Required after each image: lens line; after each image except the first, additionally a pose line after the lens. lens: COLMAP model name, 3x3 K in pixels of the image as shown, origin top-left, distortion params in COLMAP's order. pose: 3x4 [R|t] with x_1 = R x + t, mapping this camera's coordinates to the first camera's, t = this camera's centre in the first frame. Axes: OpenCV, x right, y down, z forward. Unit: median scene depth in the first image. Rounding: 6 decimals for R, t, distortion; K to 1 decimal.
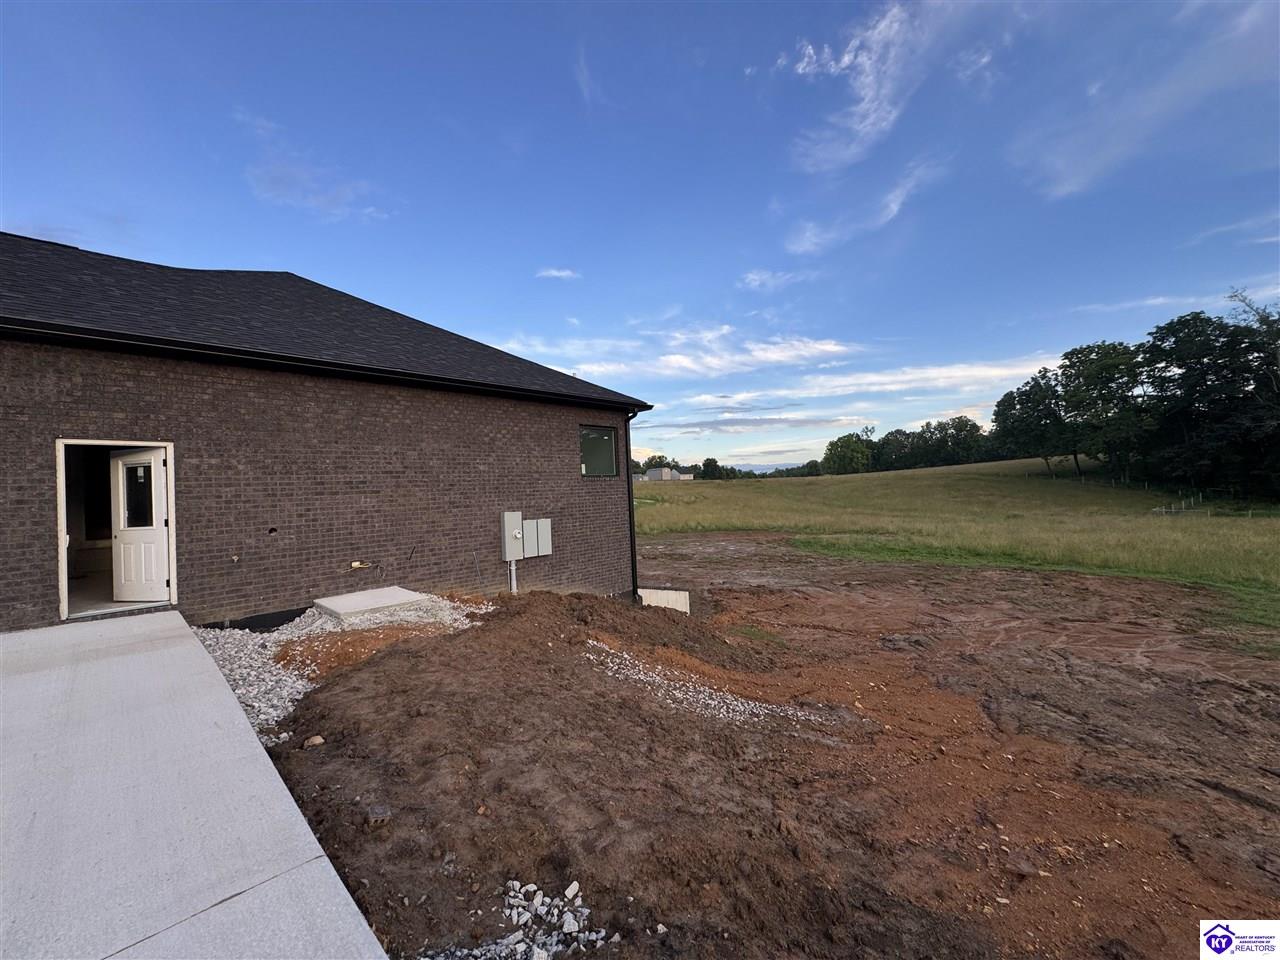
lens RADIAL K [[514.6, 0, 635.3], [0, 514.6, 477.3], [0, 0, 1]] dist [-0.002990, 0.001002]
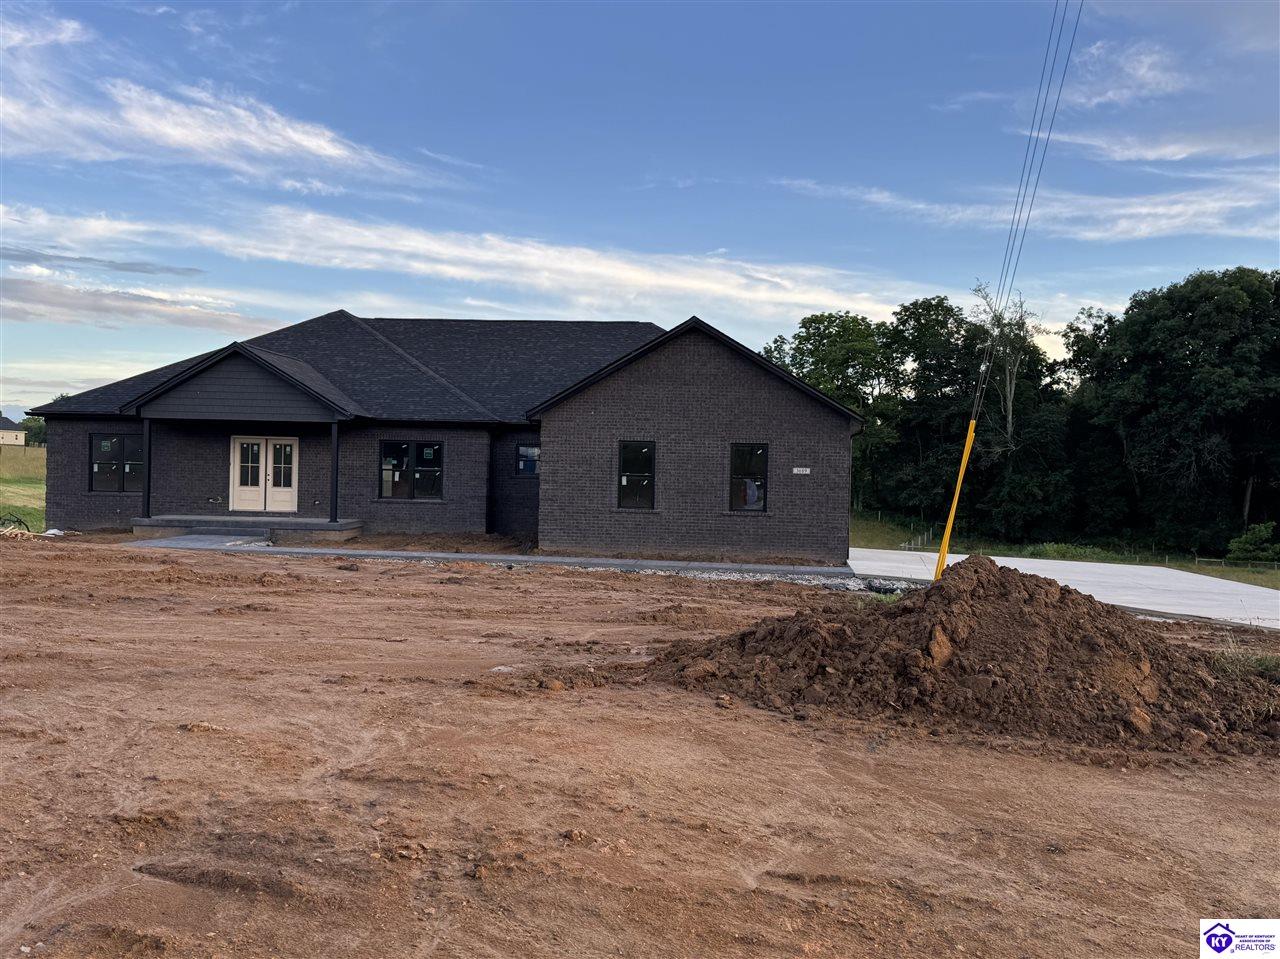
lens RADIAL K [[1242.7, 0, 642.2], [0, 1242.7, 491.0], [0, 0, 1]] dist [0.097853, 0.000000]
pose [[0.805375, 0.065871, 0.589095, -0.157125], [-0.085394, 0.996333, 0.005339, -0.000151], [-0.586583, -0.054605, 0.808046, -0.121304]]
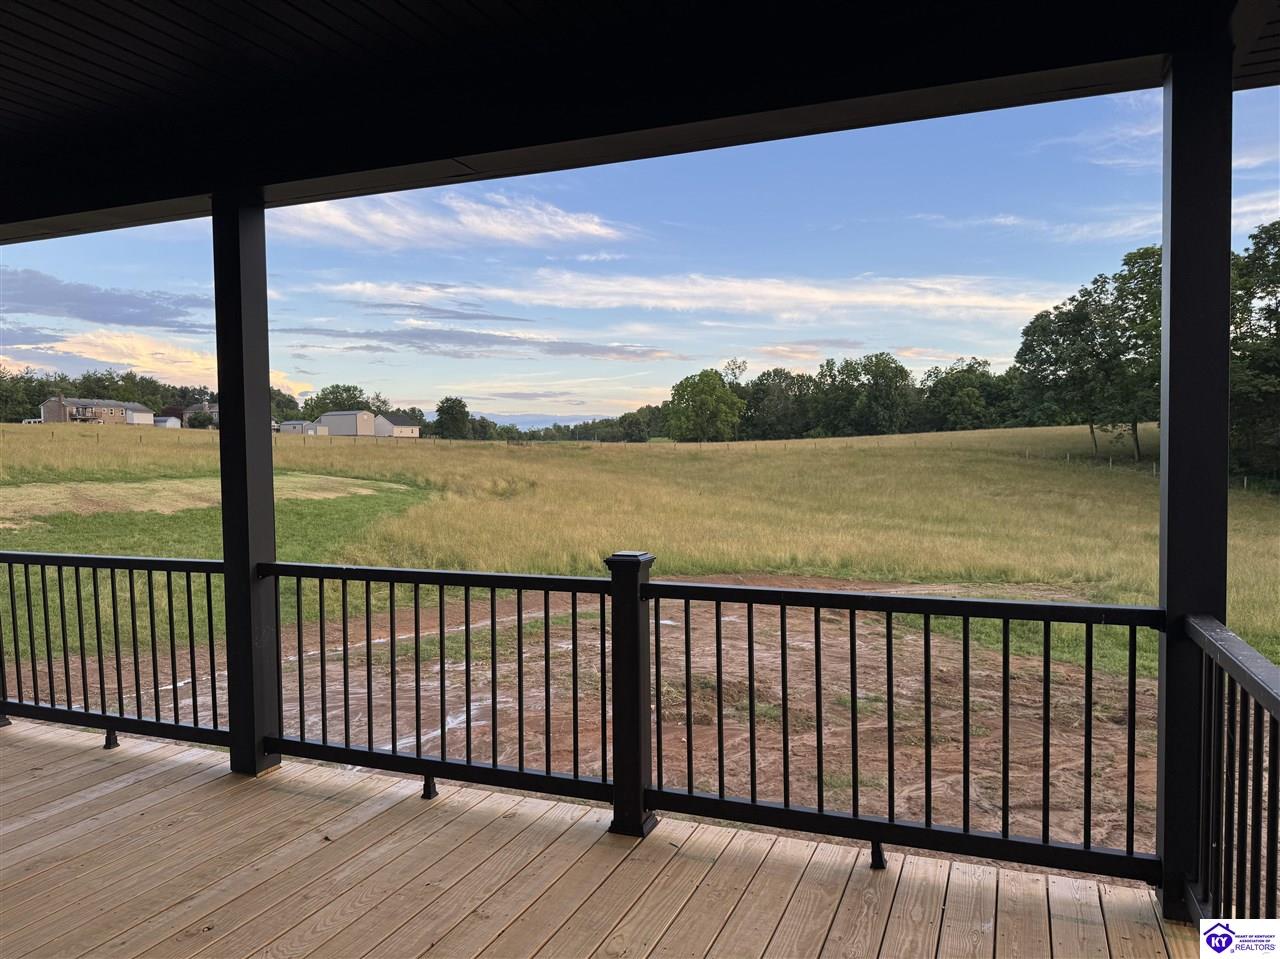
lens RADIAL K [[901.5, 0, 646.7], [0, 901.5, 476.9], [0, 0, 1]] dist [0.076795, -0.083051]
pose [[0.908534, 0.023340, 0.417159, -0.051080], [-0.042129, 0.998467, 0.035890, 0.000426], [-0.415682, -0.050181, 0.908124, 0.128386]]
